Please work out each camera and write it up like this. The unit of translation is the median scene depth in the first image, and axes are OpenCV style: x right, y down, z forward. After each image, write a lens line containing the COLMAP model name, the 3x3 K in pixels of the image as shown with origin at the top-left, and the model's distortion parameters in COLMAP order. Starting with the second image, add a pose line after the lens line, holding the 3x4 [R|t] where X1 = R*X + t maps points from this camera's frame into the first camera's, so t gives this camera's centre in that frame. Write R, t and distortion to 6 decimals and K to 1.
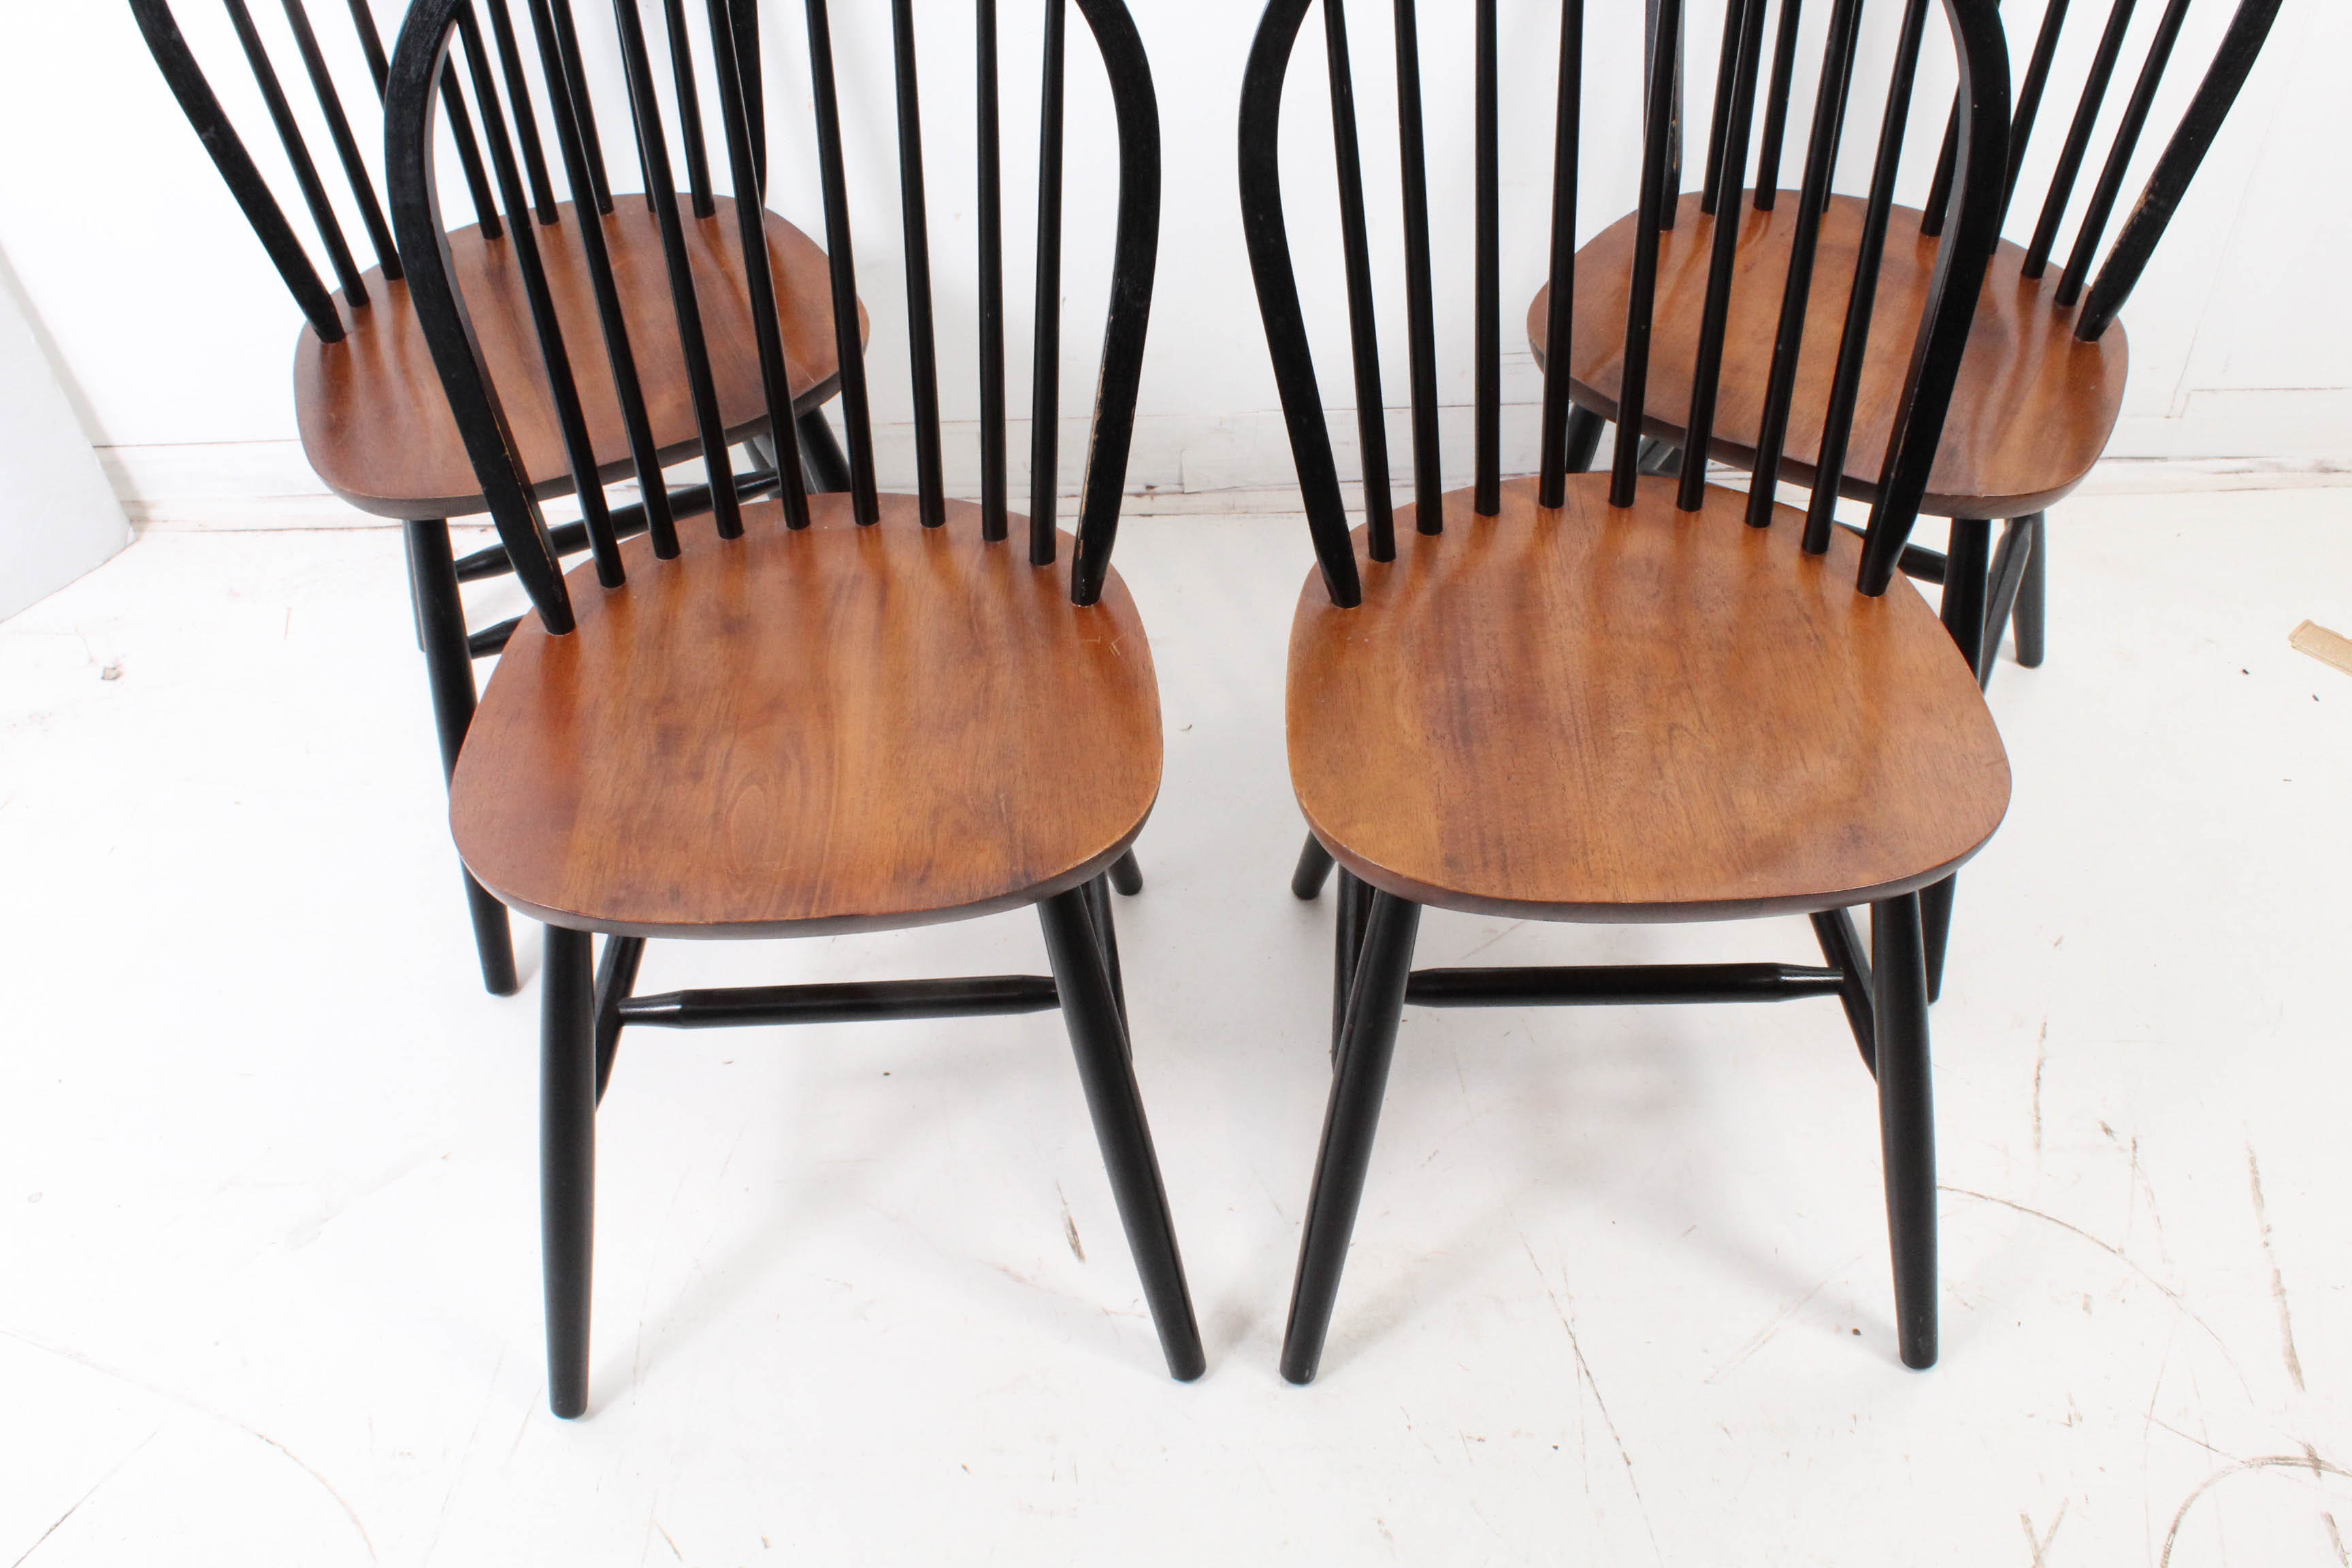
lens RADIAL K [[2182.3, 0, 1176.0], [0, 2182.3, 784.0], [0, 0, 1]] dist [-0.156494, 0.143516]
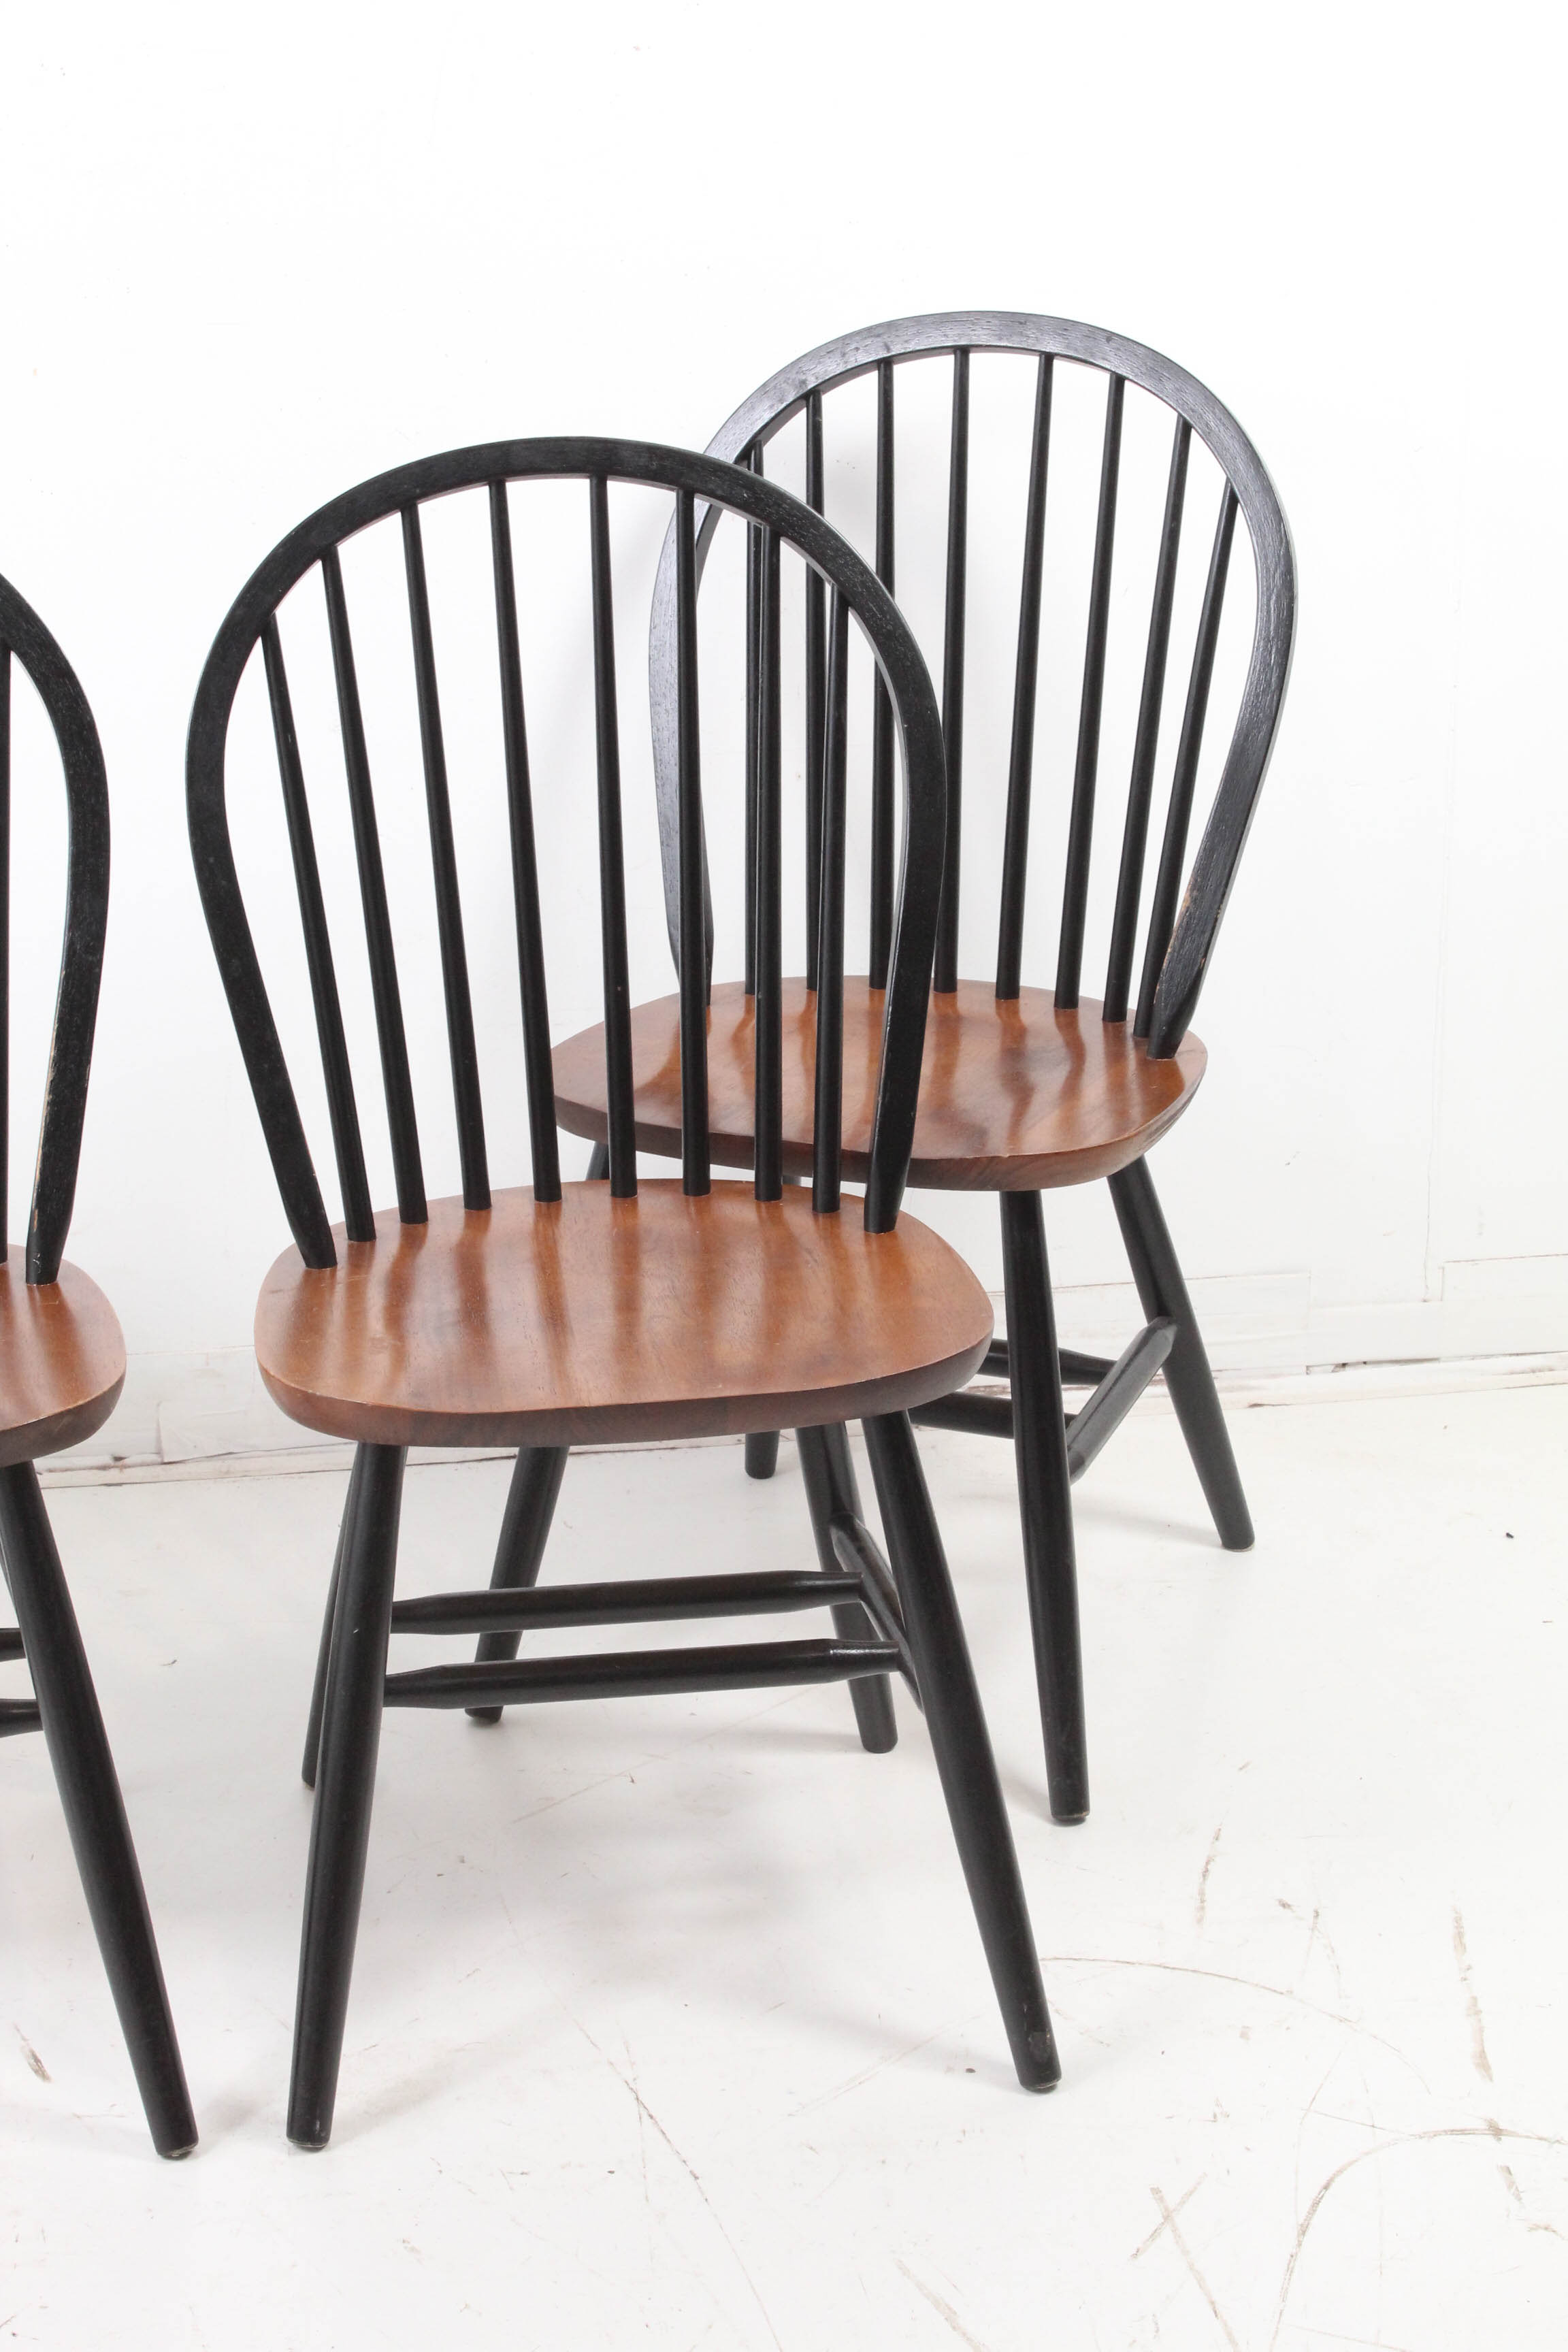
lens RADIAL K [[4906.3, 0, 784.0], [0, 4906.3, 1176.0], [0, 0, 1]] dist [0.072219, -0.111242]
pose [[0.991921, -0.030599, 0.123111, 0.015527], [0.079197, 0.907489, -0.412543, 0.741911], [-0.099098, 0.418960, 0.902581, -0.915457]]
